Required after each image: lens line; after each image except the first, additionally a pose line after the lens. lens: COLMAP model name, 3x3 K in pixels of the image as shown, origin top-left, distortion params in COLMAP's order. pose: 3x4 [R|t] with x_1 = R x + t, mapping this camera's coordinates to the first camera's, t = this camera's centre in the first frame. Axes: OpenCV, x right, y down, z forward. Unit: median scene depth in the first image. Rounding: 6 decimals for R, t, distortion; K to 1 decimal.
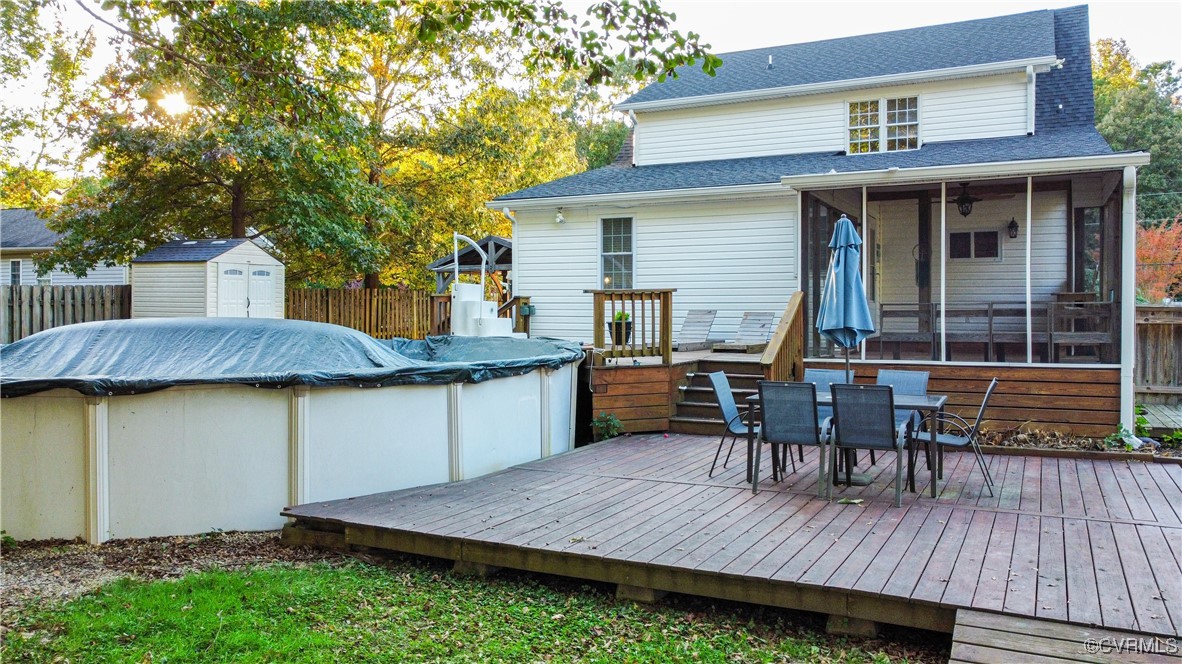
lens RADIAL K [[897.7, 0, 590.3], [0, 897.7, 308.3], [0, 0, 1]] dist [0.003125, -0.003481]
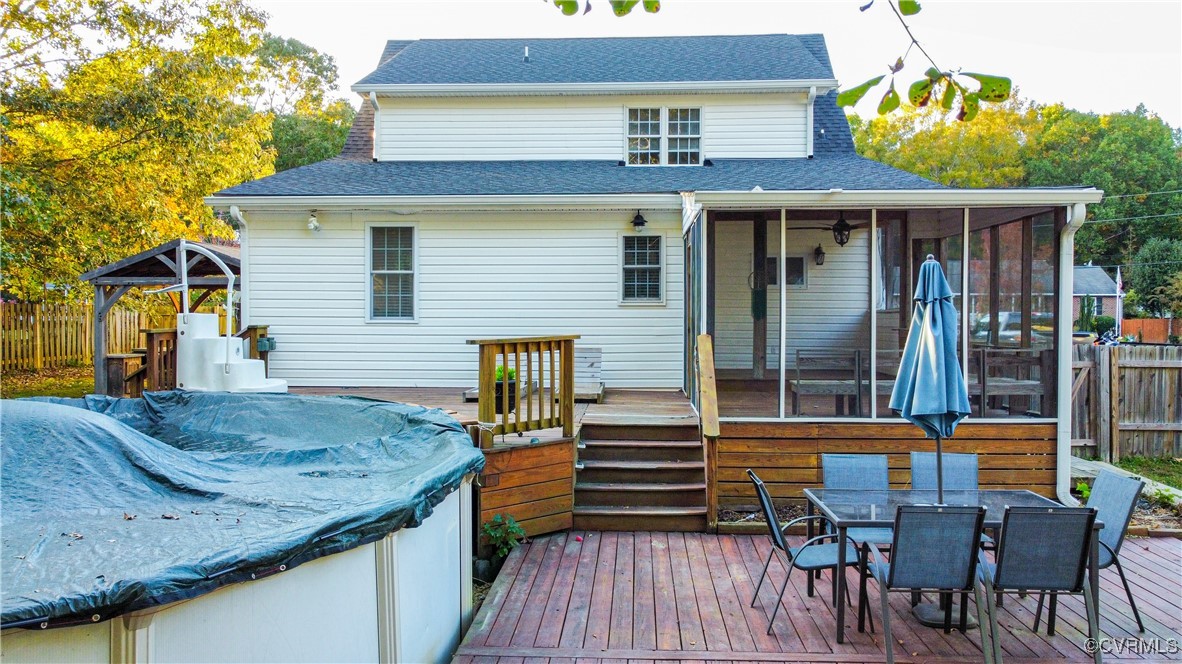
lens RADIAL K [[897.7, 0, 590.3], [0, 897.7, 308.3], [0, 0, 1]] dist [0.003125, -0.003481]
pose [[0.914754, 0.002856, 0.404001, -0.130584], [-0.002431, 0.999996, -0.001567, -0.028554], [-0.404003, 0.000451, 0.914757, 0.212451]]
